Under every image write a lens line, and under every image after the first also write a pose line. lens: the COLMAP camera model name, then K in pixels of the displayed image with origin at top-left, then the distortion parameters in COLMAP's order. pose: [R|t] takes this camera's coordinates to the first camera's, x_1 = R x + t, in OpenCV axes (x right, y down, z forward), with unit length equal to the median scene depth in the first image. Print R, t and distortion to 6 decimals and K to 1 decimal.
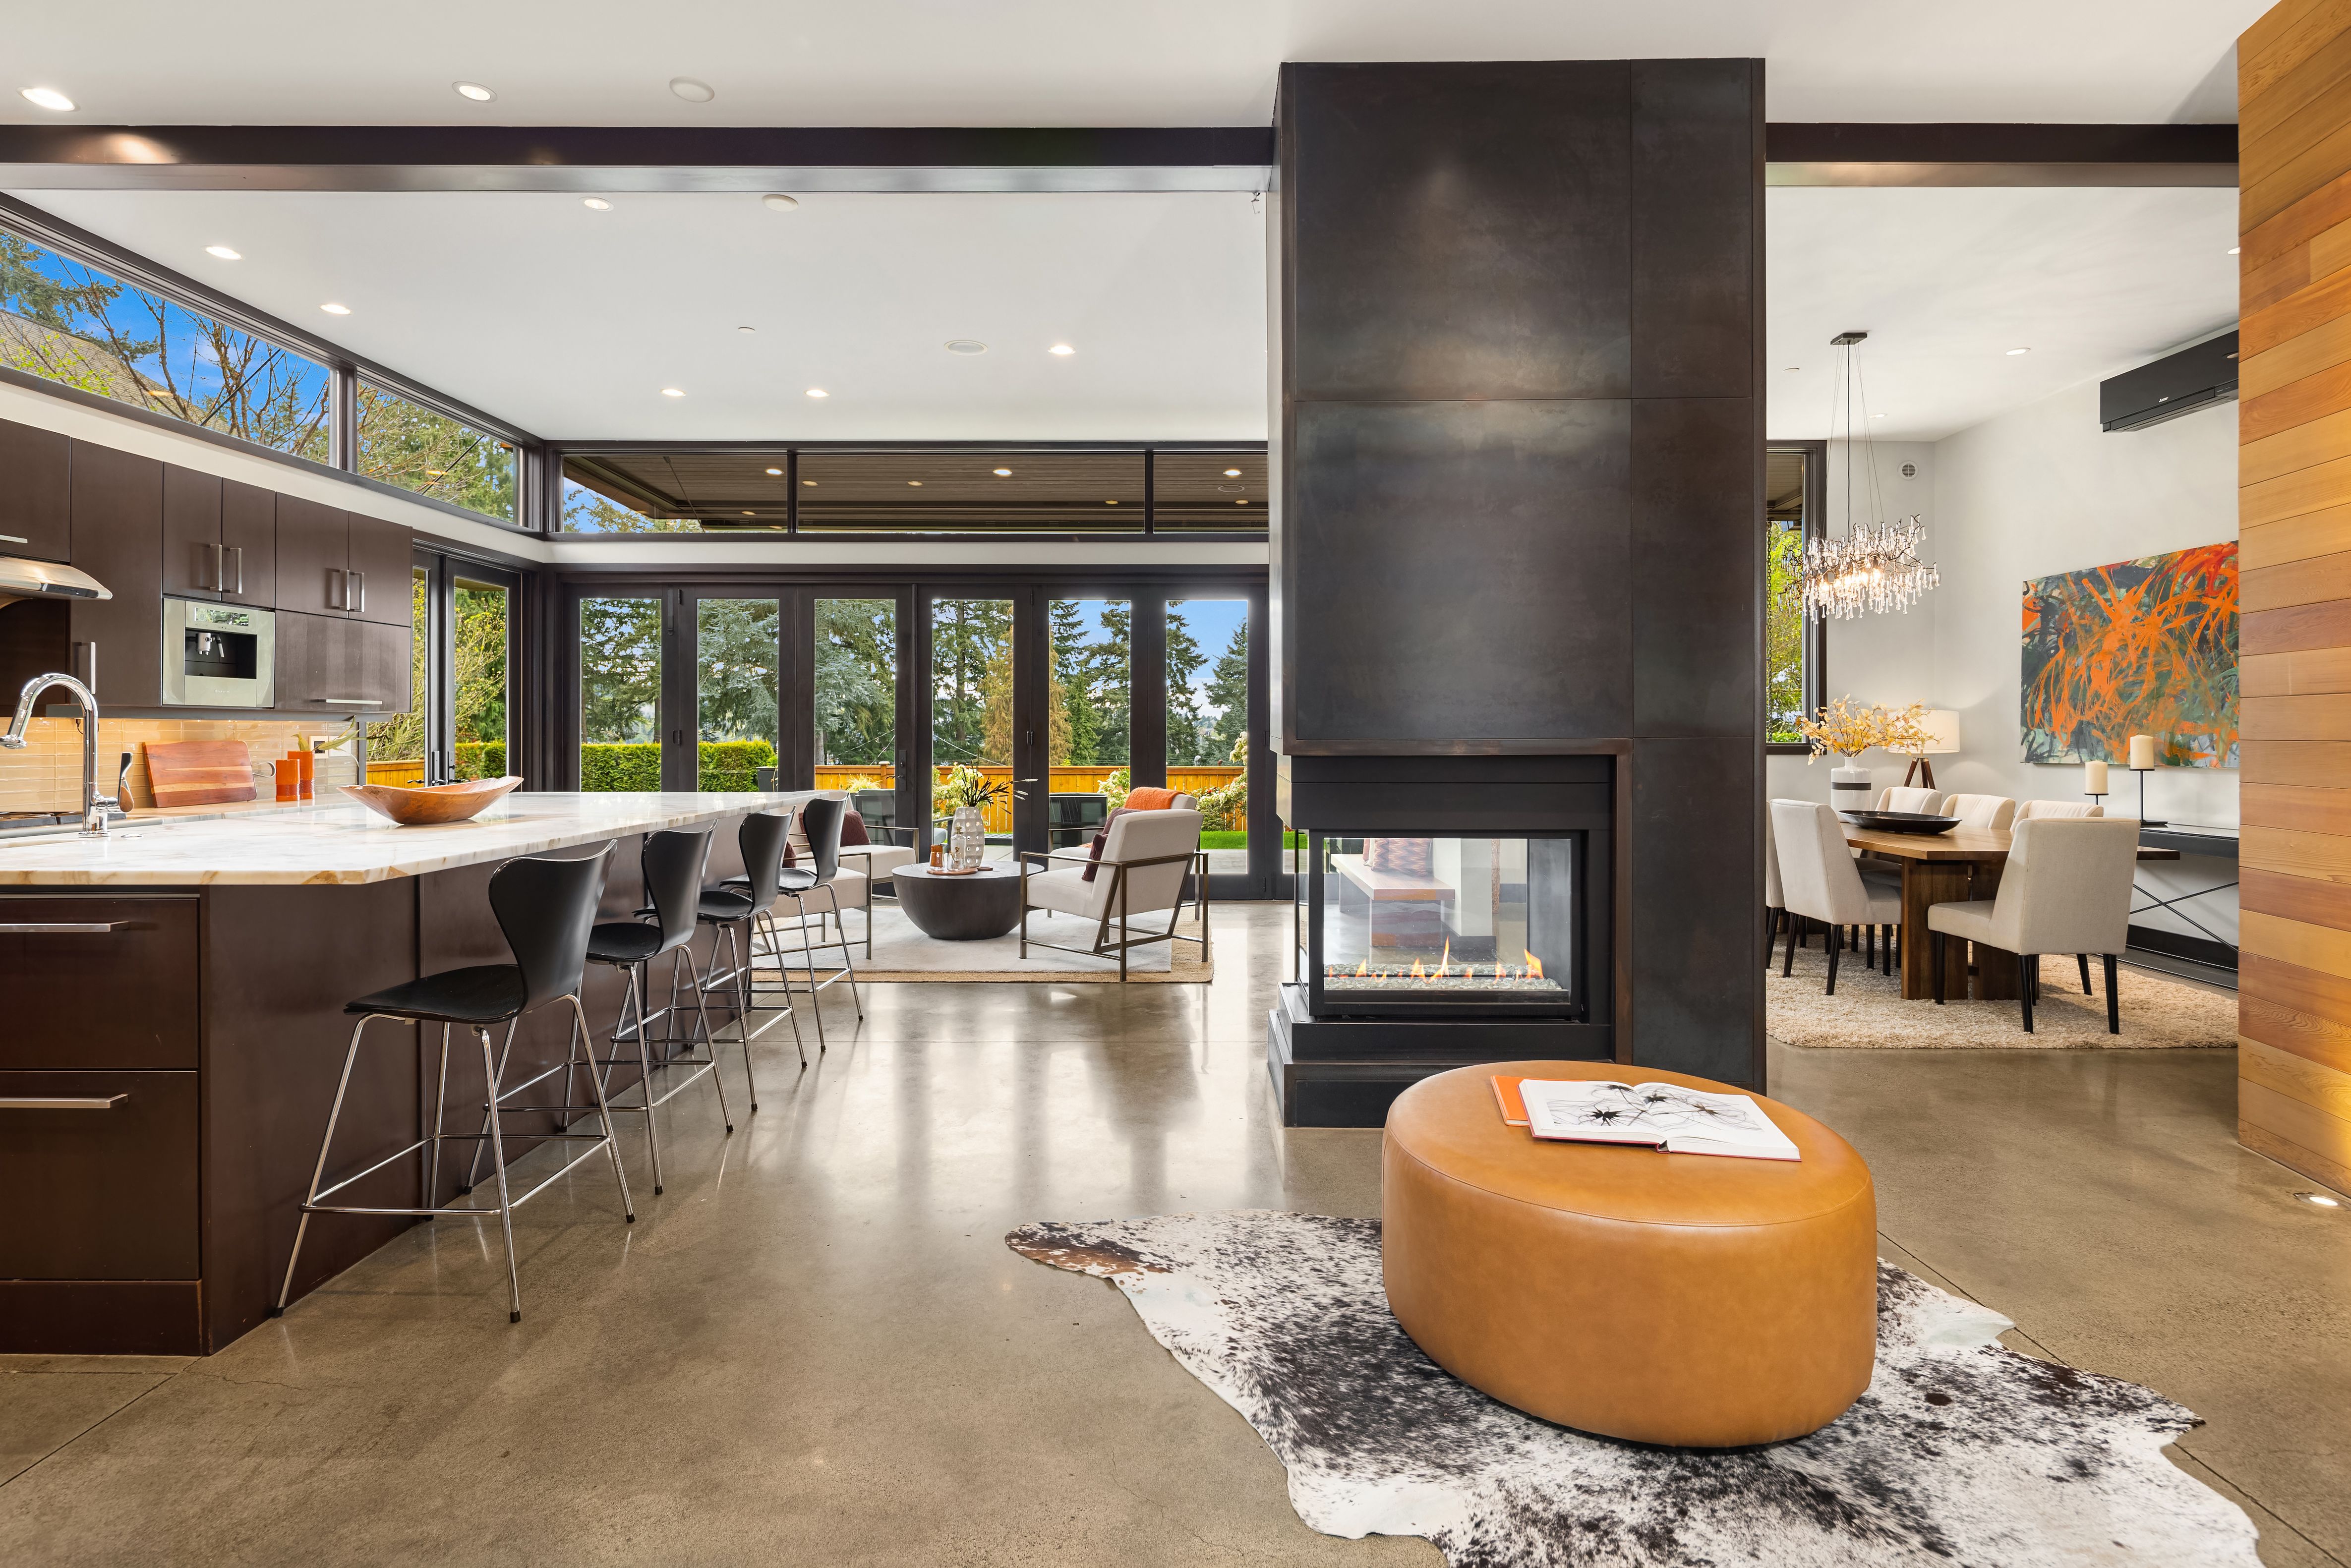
lens RADIAL K [[1145.1, 0, 1179.3], [0, 1145.1, 731.5], [0, 0, 1]] dist [-0.002075, -0.001568]
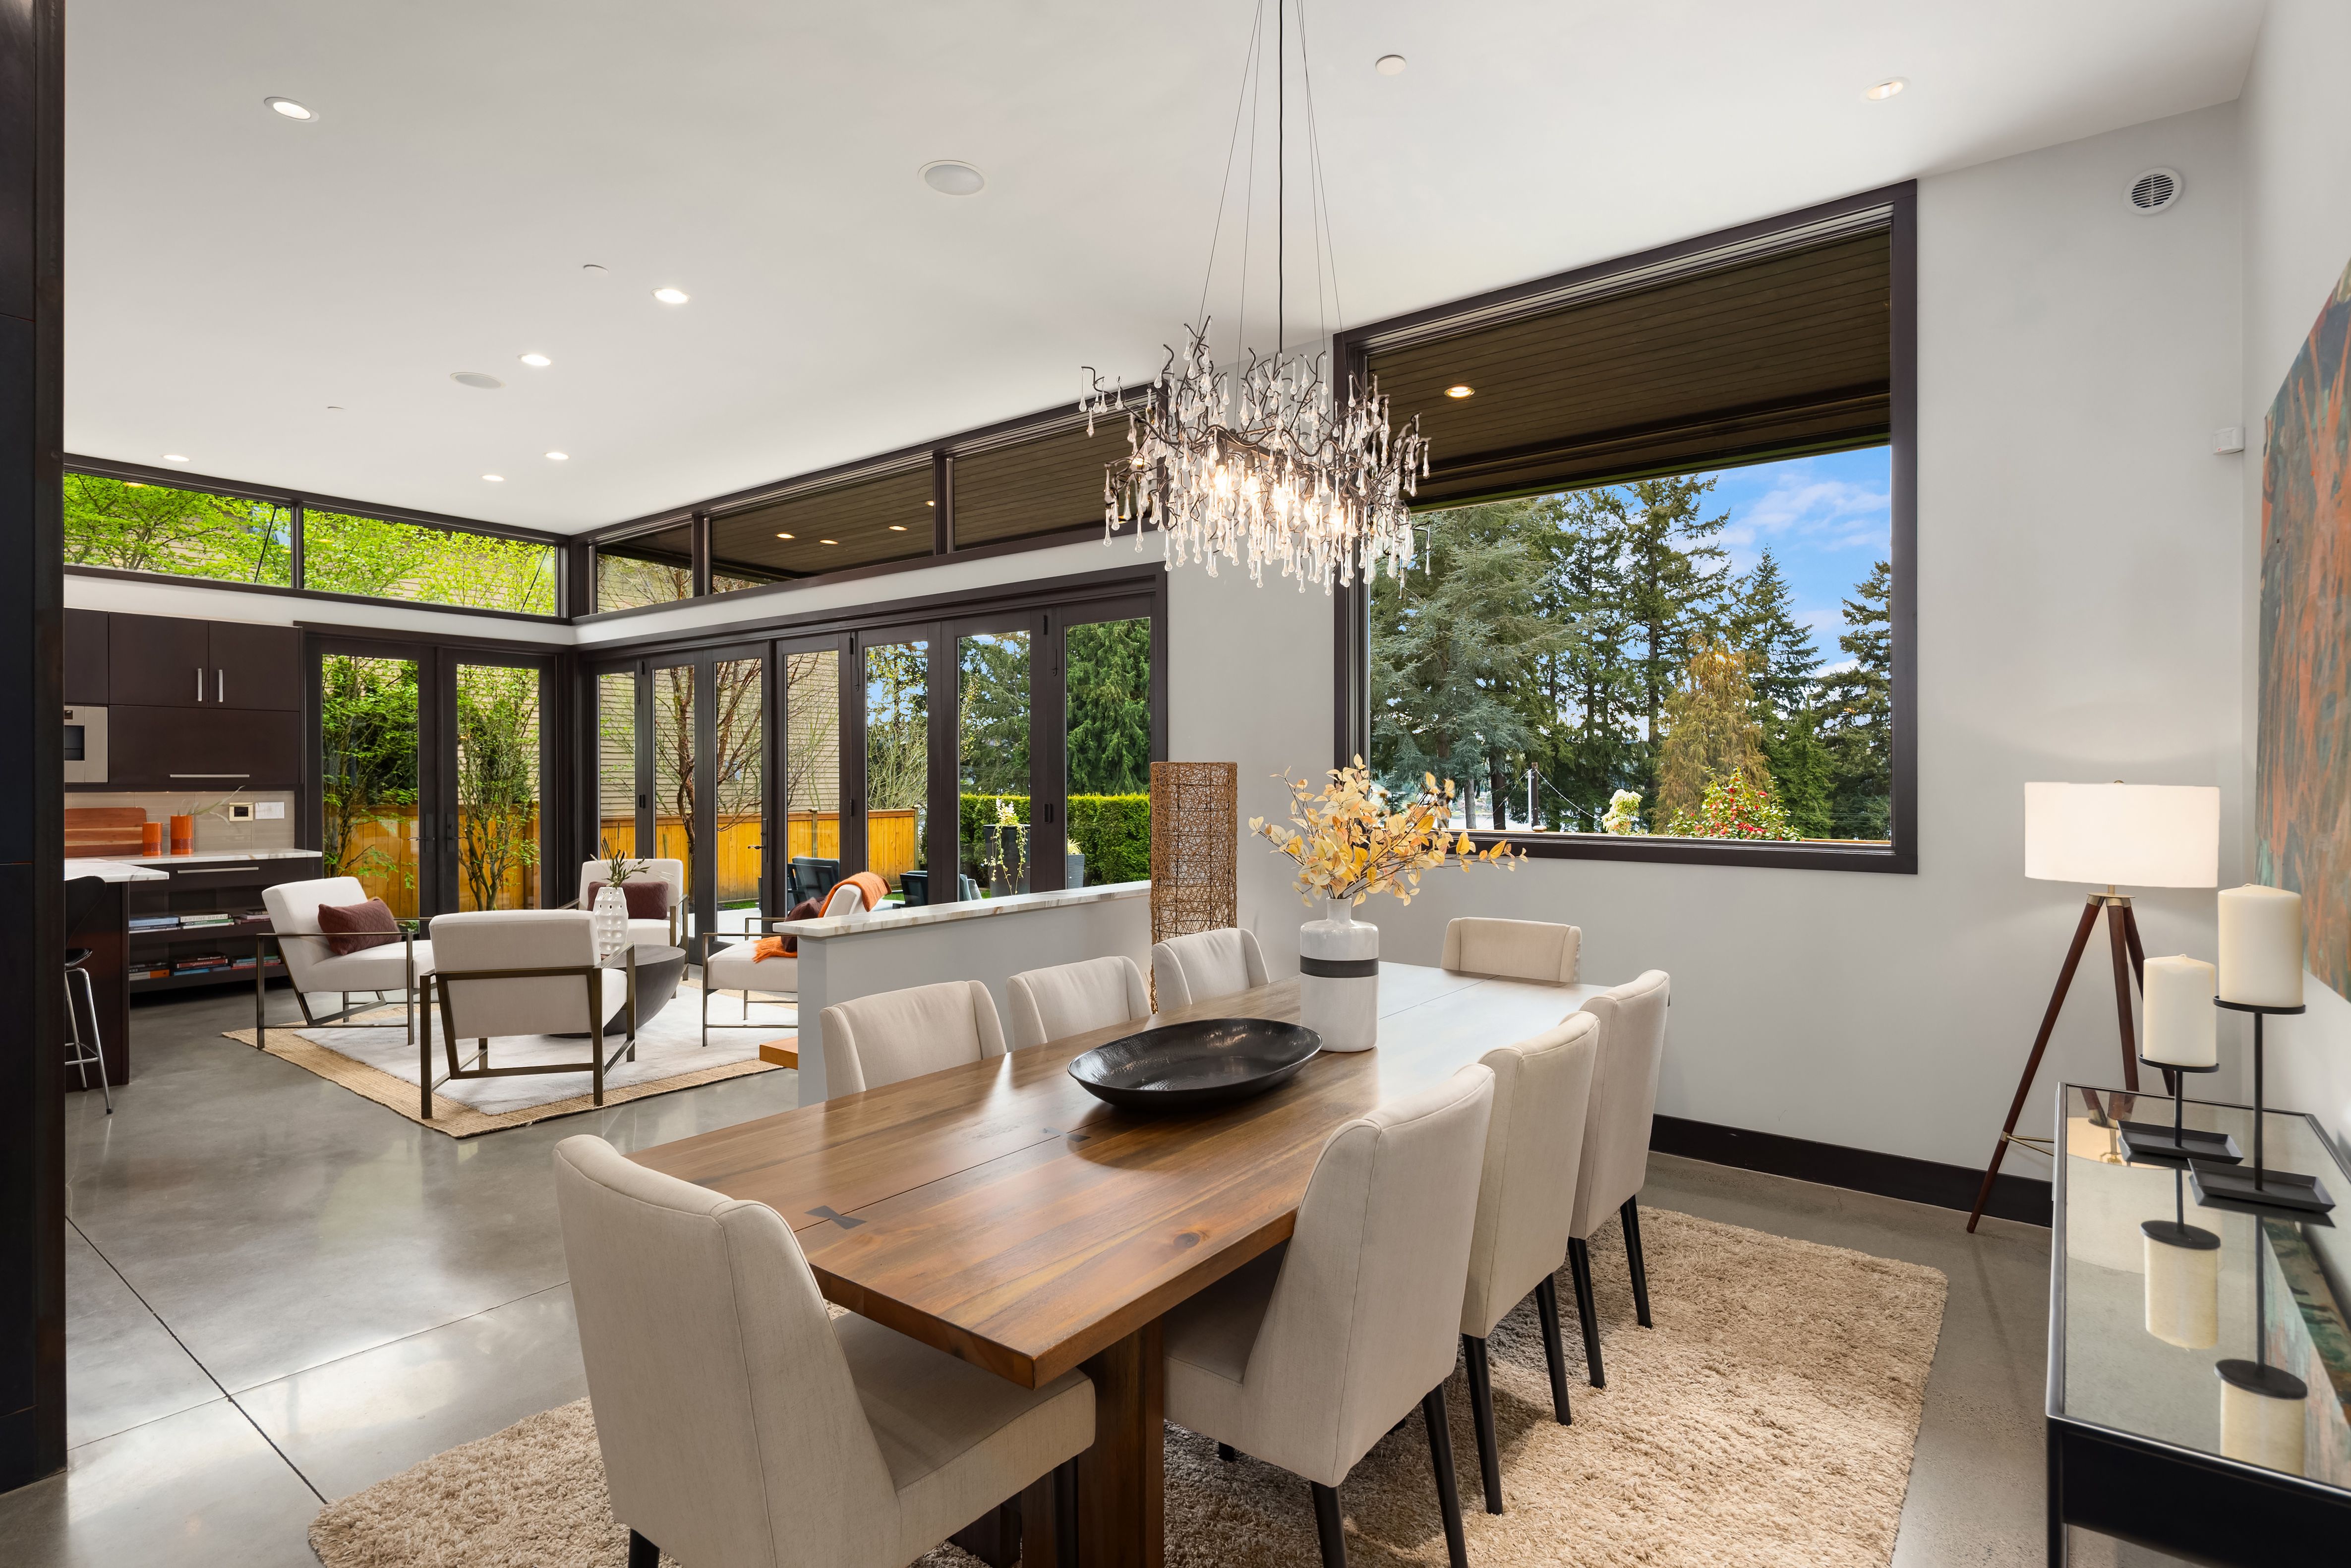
lens RADIAL K [[1157.9, 0, 1184.1], [0, 1157.9, 777.8], [0, 0, 1]] dist [0.000066, -0.000519]
pose [[0.800562, -0.000231, -0.599249, 0.695584], [0.000878, 0.999999, 0.000787, -0.020306], [0.599249, -0.001156, 0.800562, 0.523094]]
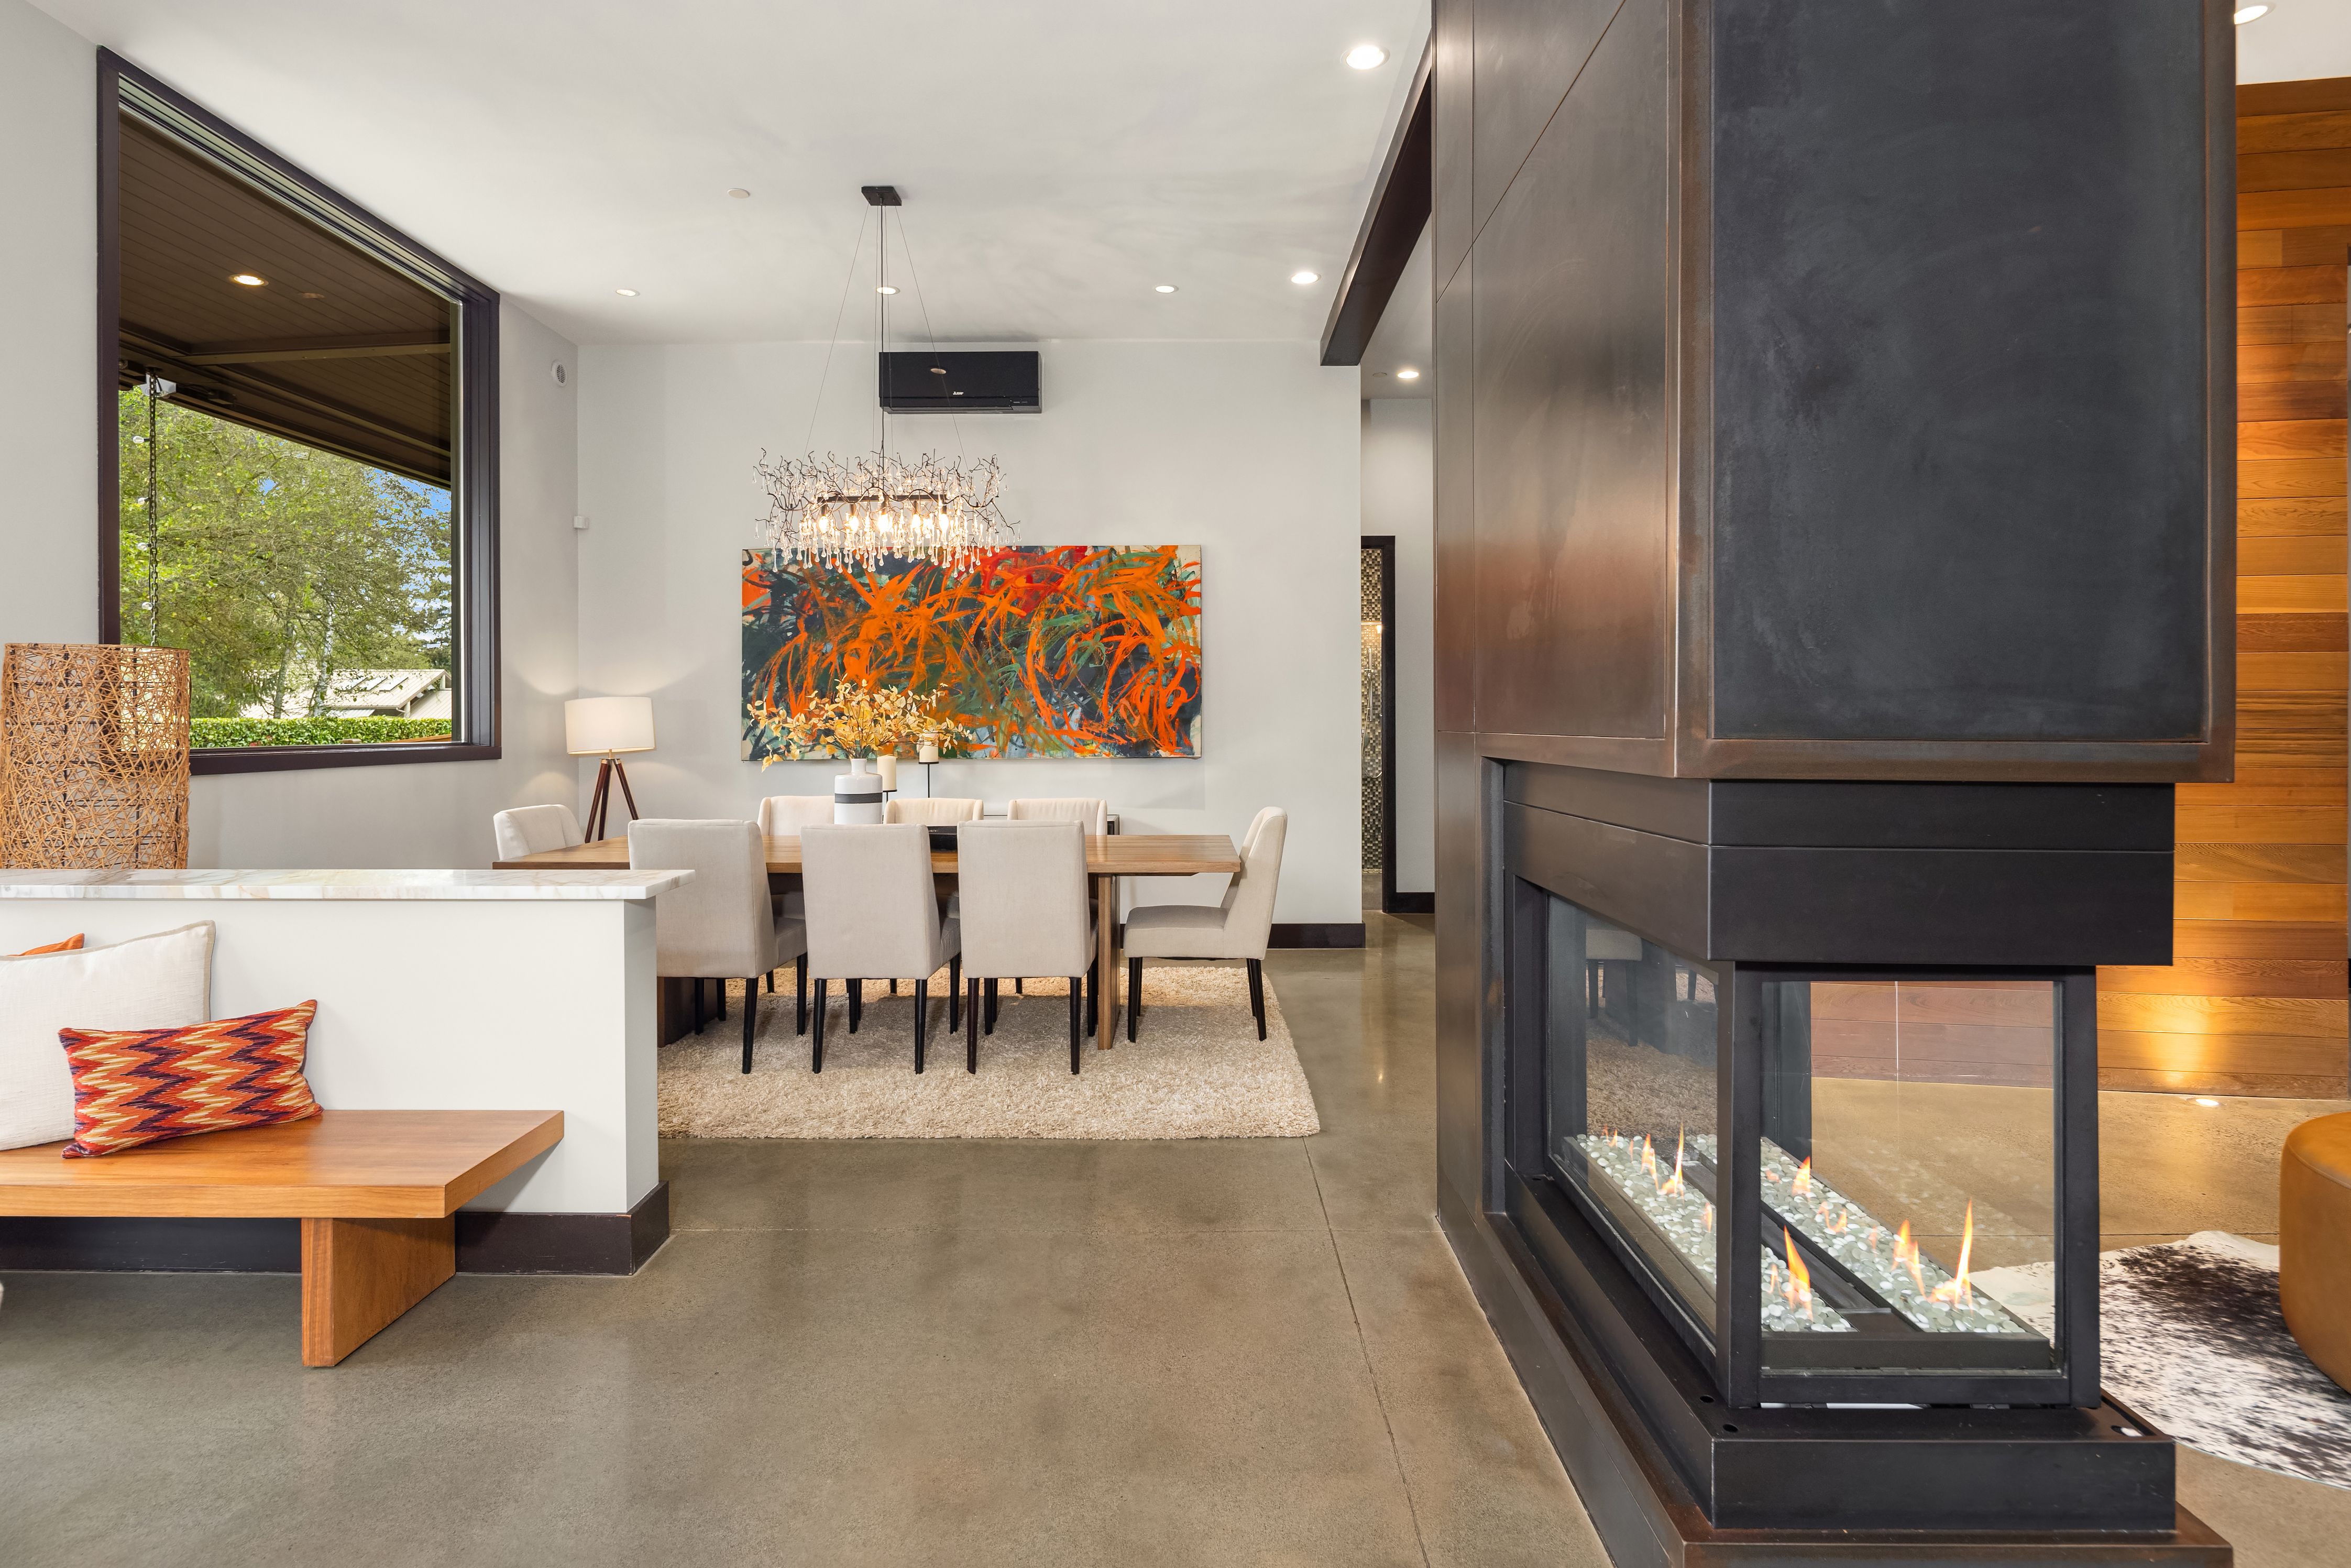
lens RADIAL K [[1205.6, 0, 1165.9], [0, 1205.6, 725.7], [0, 0, 1]] dist [-0.002938, -0.000852]
pose [[0.006698, -0.003330, 0.999972, -0.167238], [0.001741, 0.999993, 0.003319, -0.001573], [-0.999976, 0.001719, 0.006703, 0.687769]]
